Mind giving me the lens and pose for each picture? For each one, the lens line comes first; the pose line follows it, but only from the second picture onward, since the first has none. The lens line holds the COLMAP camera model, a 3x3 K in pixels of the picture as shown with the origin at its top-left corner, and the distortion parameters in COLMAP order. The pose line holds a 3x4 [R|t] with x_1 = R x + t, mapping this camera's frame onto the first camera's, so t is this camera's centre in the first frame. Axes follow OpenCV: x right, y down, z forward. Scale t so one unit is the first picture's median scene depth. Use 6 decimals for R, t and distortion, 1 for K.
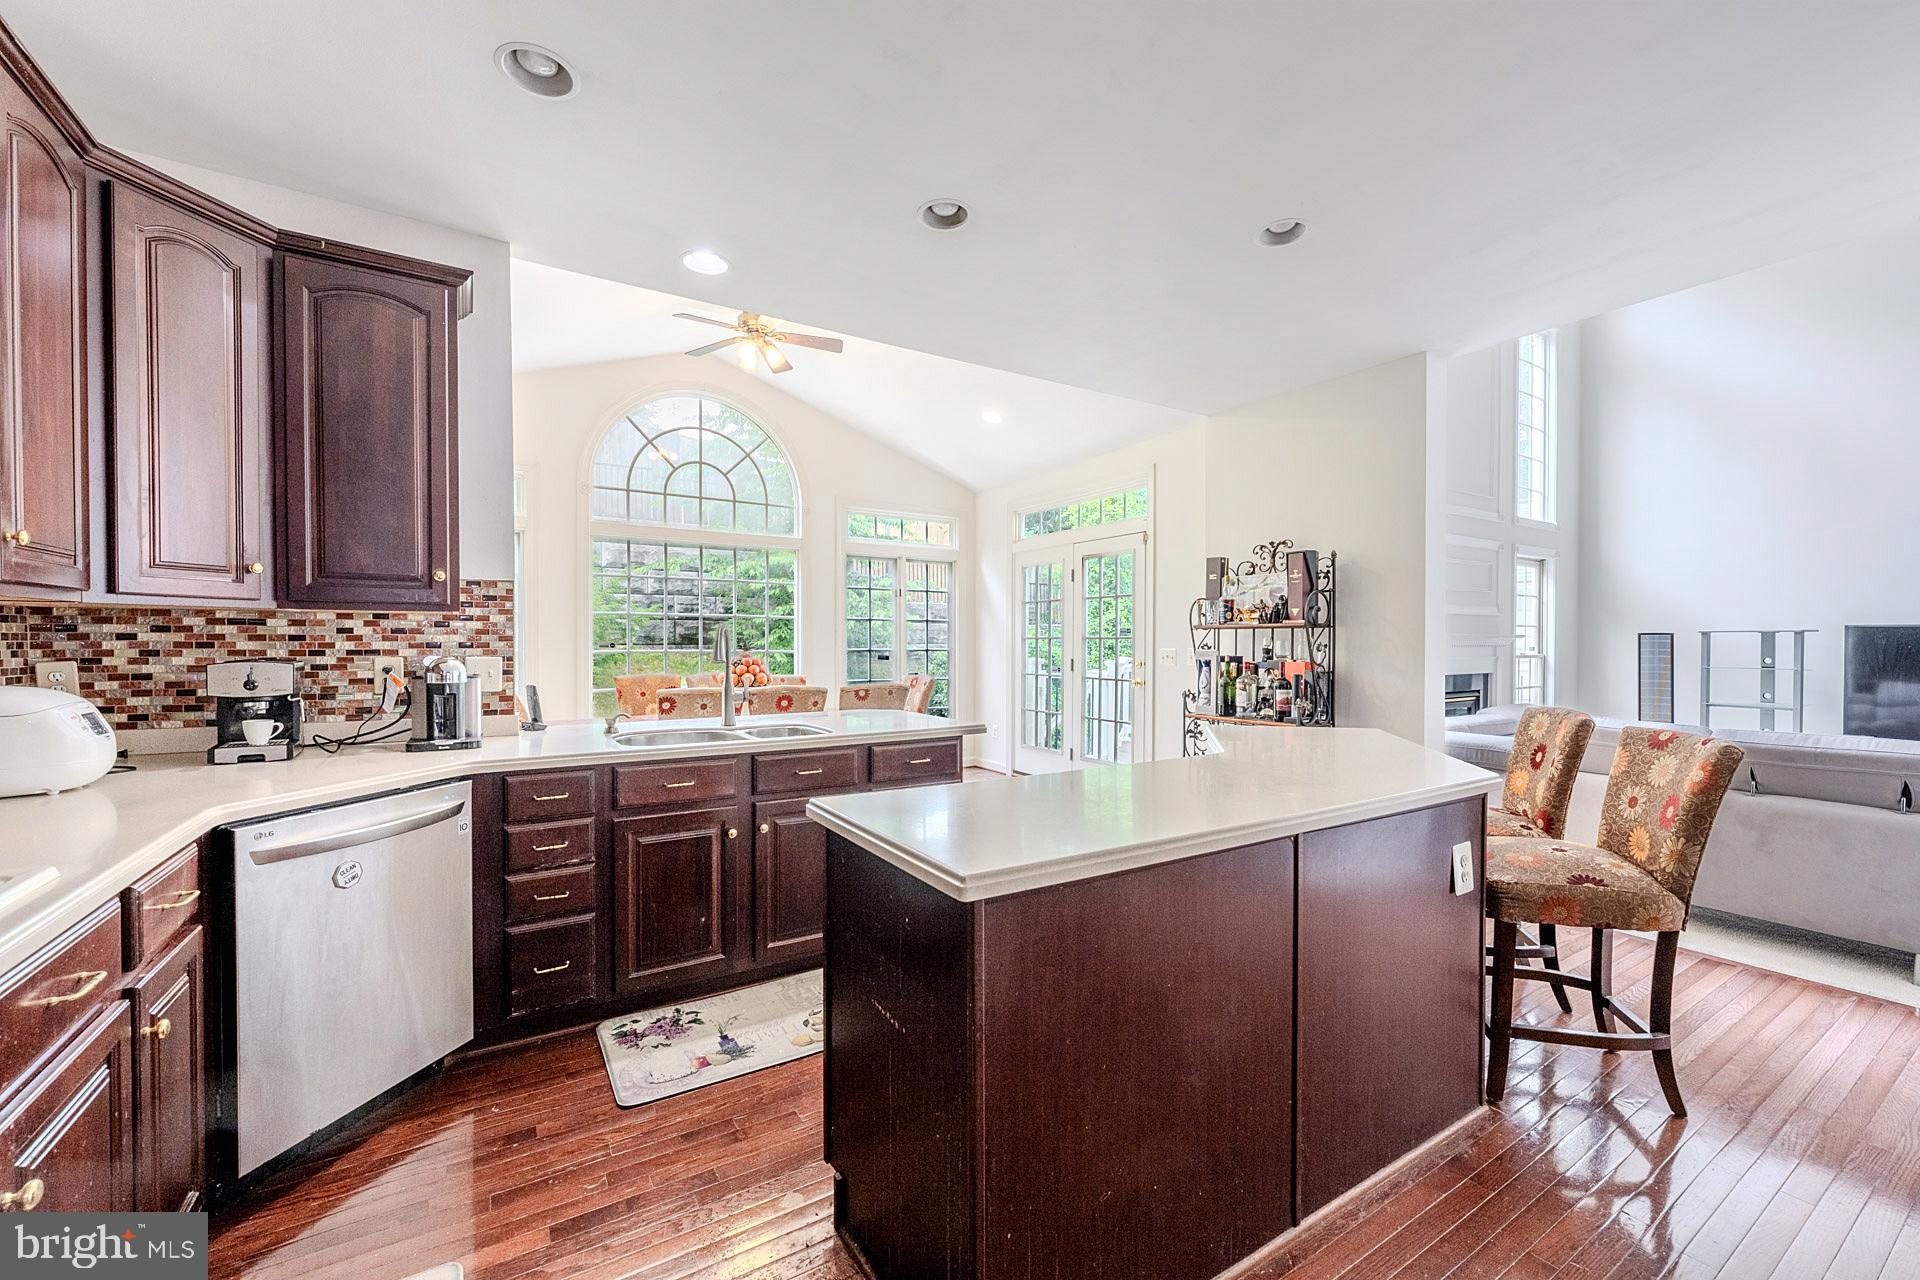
lens RADIAL K [[764.6, 0, 954.7], [0, 764.6, 656.5], [0, 0, 1]] dist [0.000222, 0.000570]
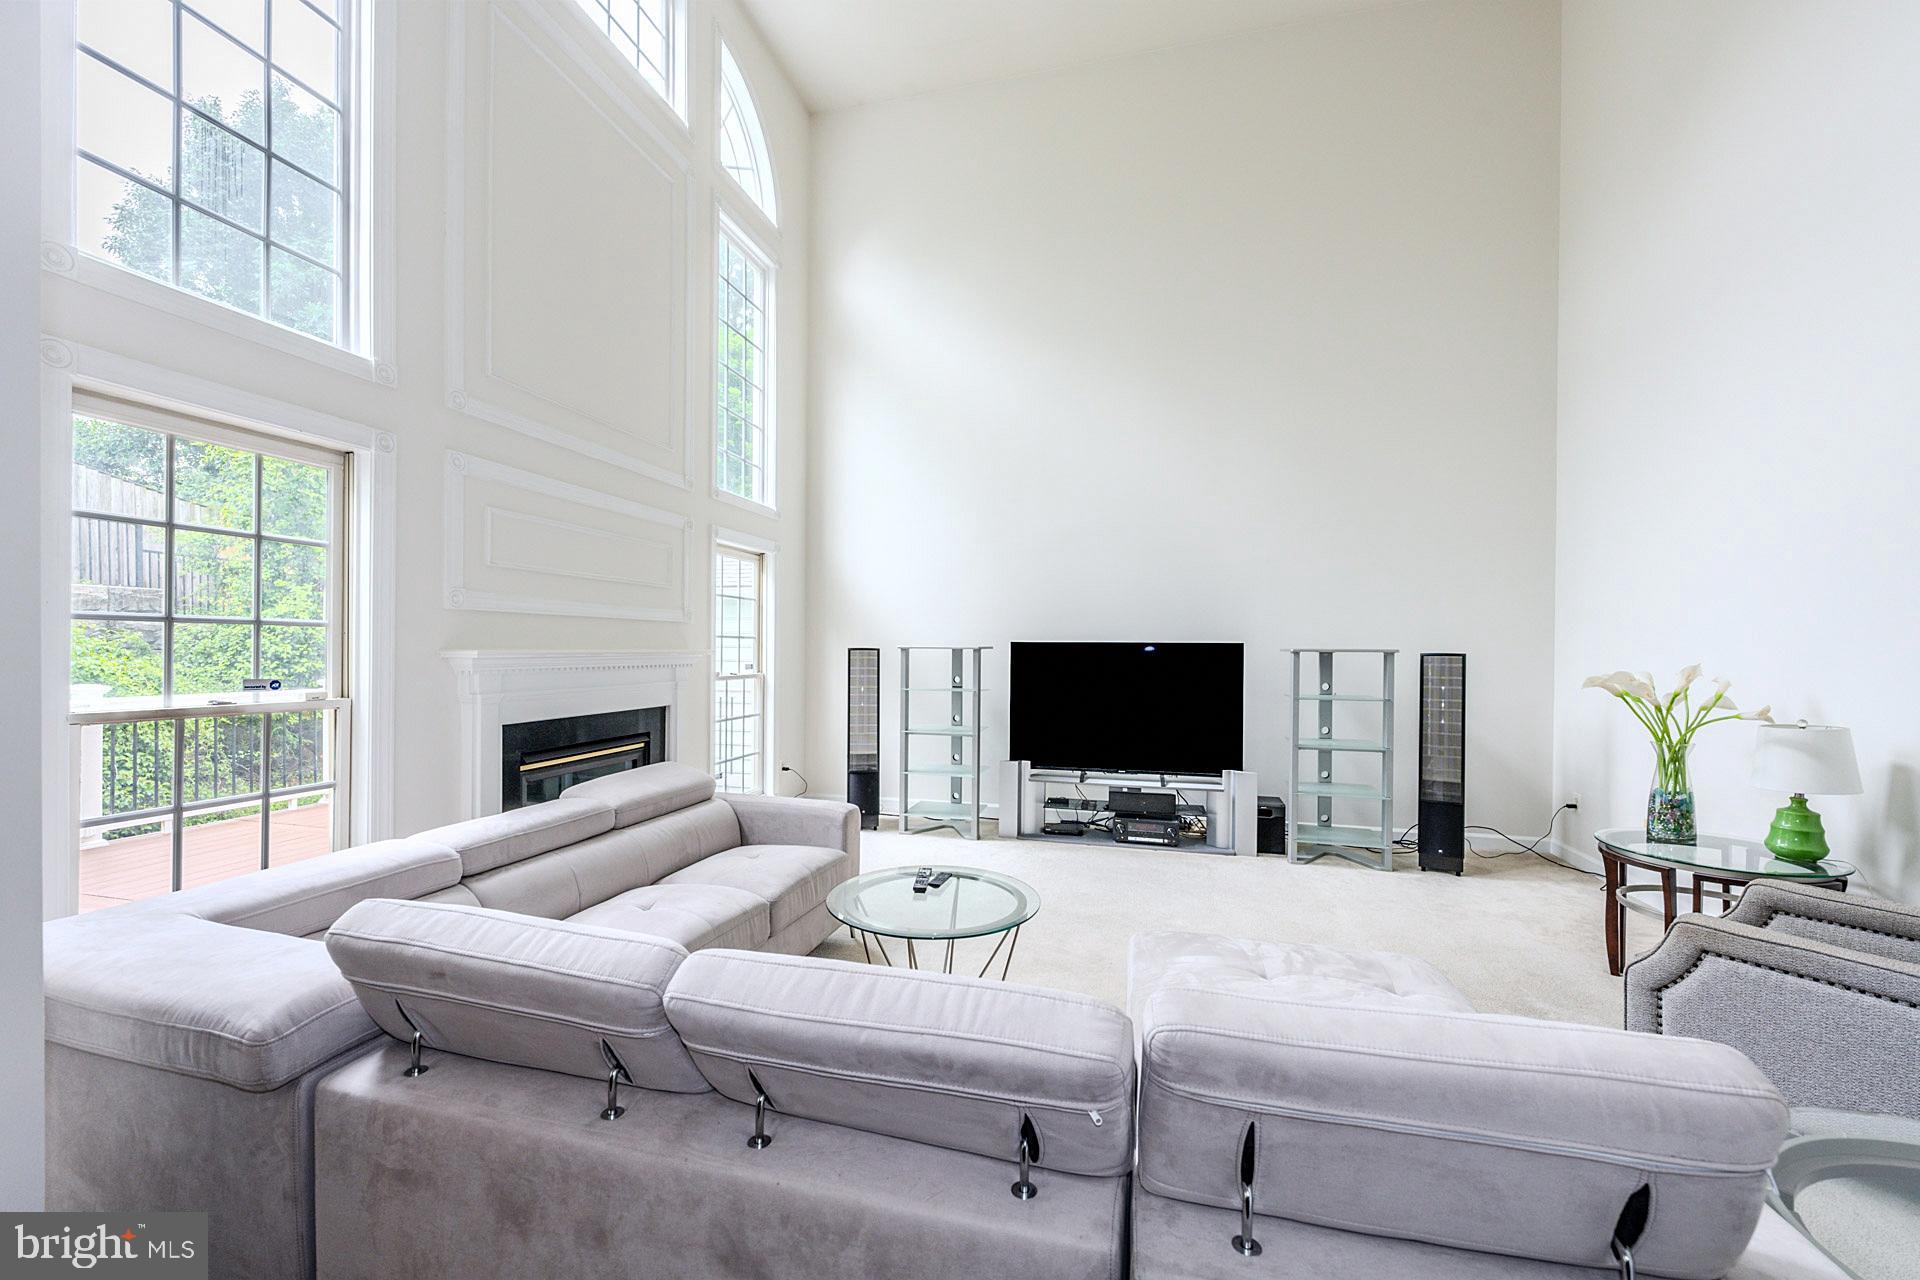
lens RADIAL K [[764.6, 0, 959.7], [0, 764.6, 641.3], [0, 0, 1]] dist [0.000222, 0.000570]
pose [[0.722351, 0.006470, 0.691497, 0.412587], [0.004199, 0.999897, -0.013742, -0.025925], [-0.691514, 0.012830, 0.722249, 0.322994]]
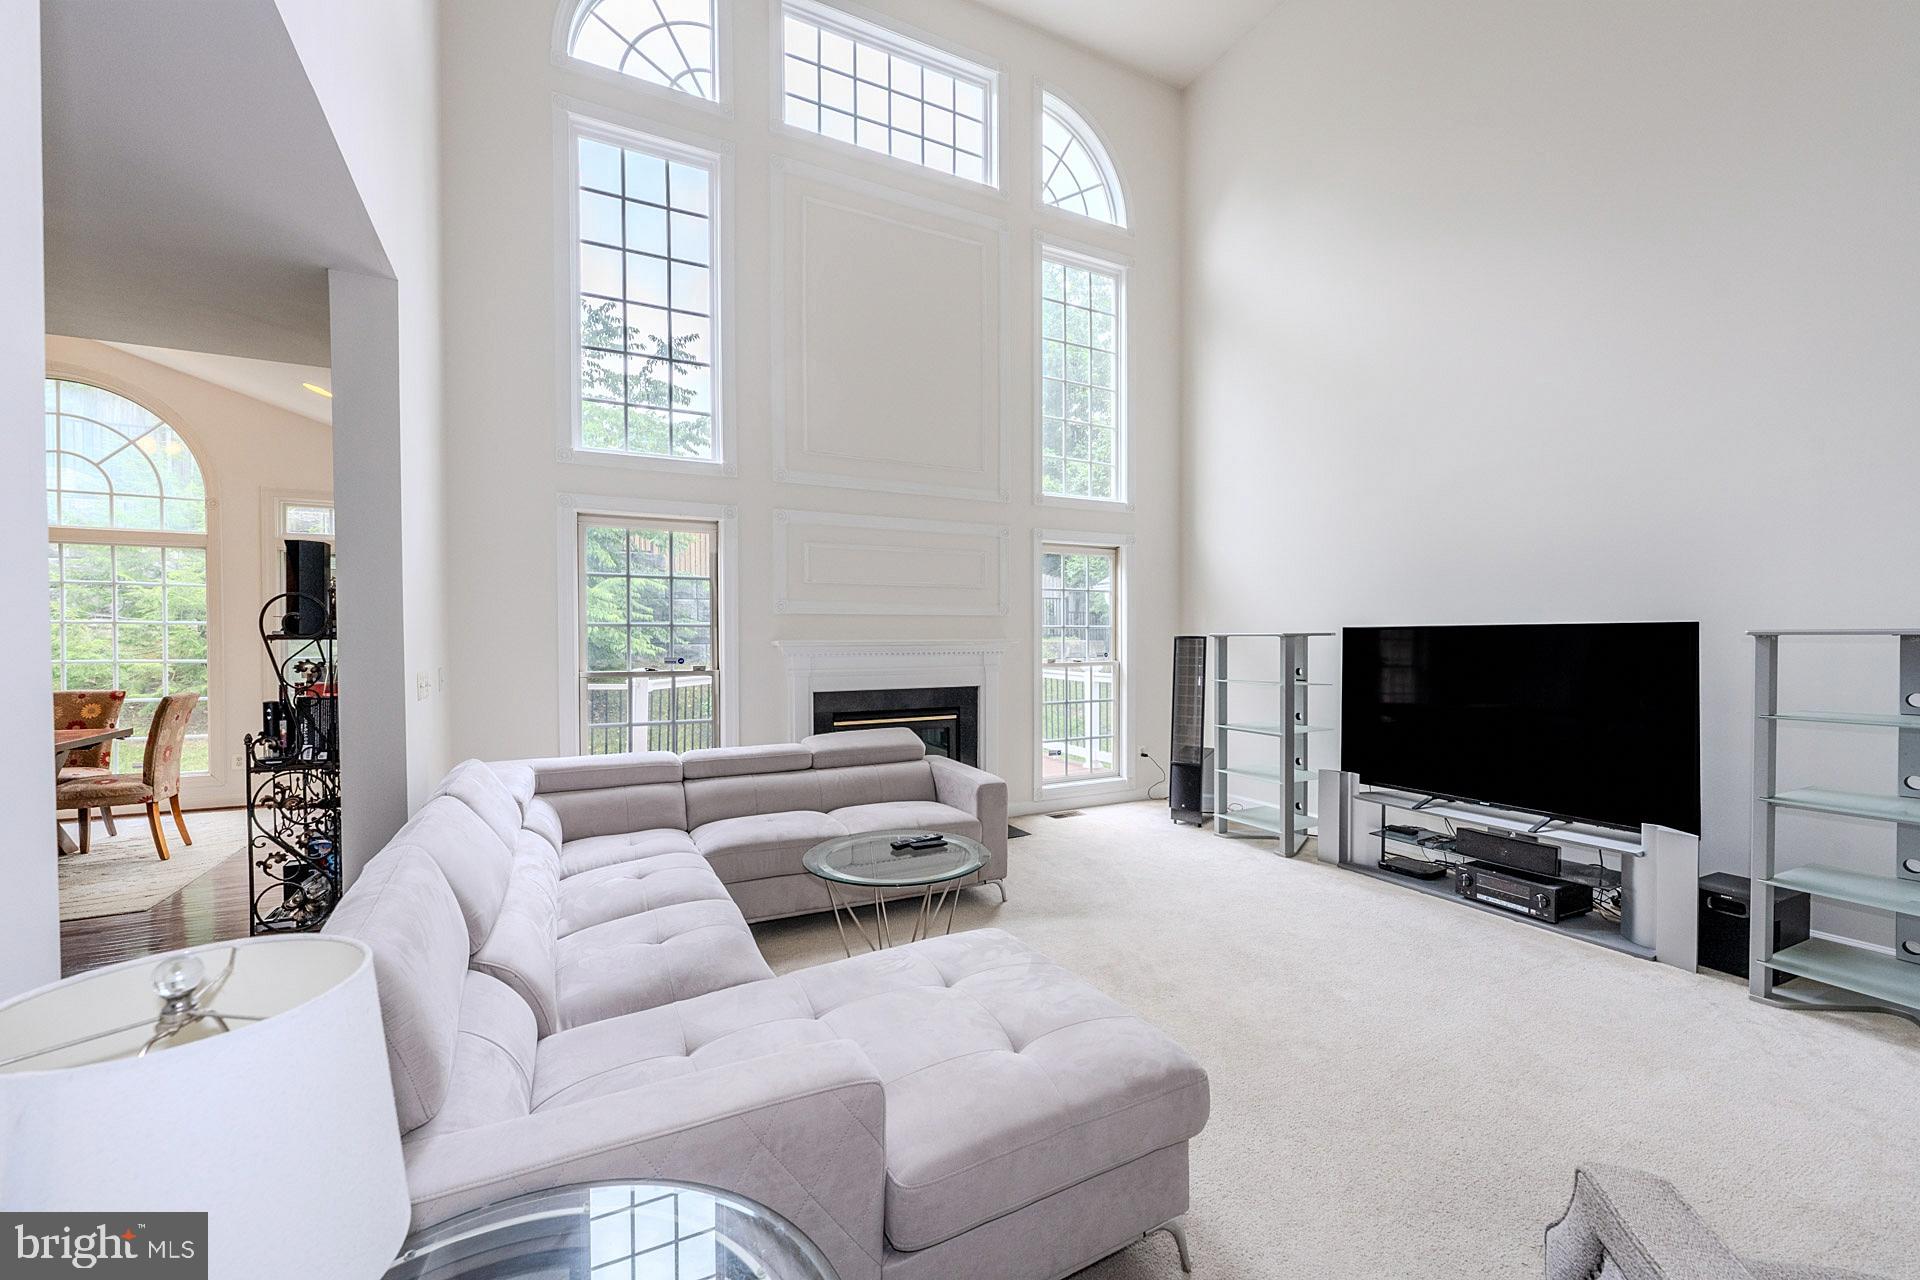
lens RADIAL K [[764.6, 0, 965.4], [0, 764.6, 647.0], [0, 0, 1]] dist [0.000222, 0.000570]
pose [[0.996684, -0.008217, -0.080948, 0.745905], [0.007930, 0.999961, -0.003867, -0.018282], [0.080977, 0.003212, 0.996711, 0.180762]]
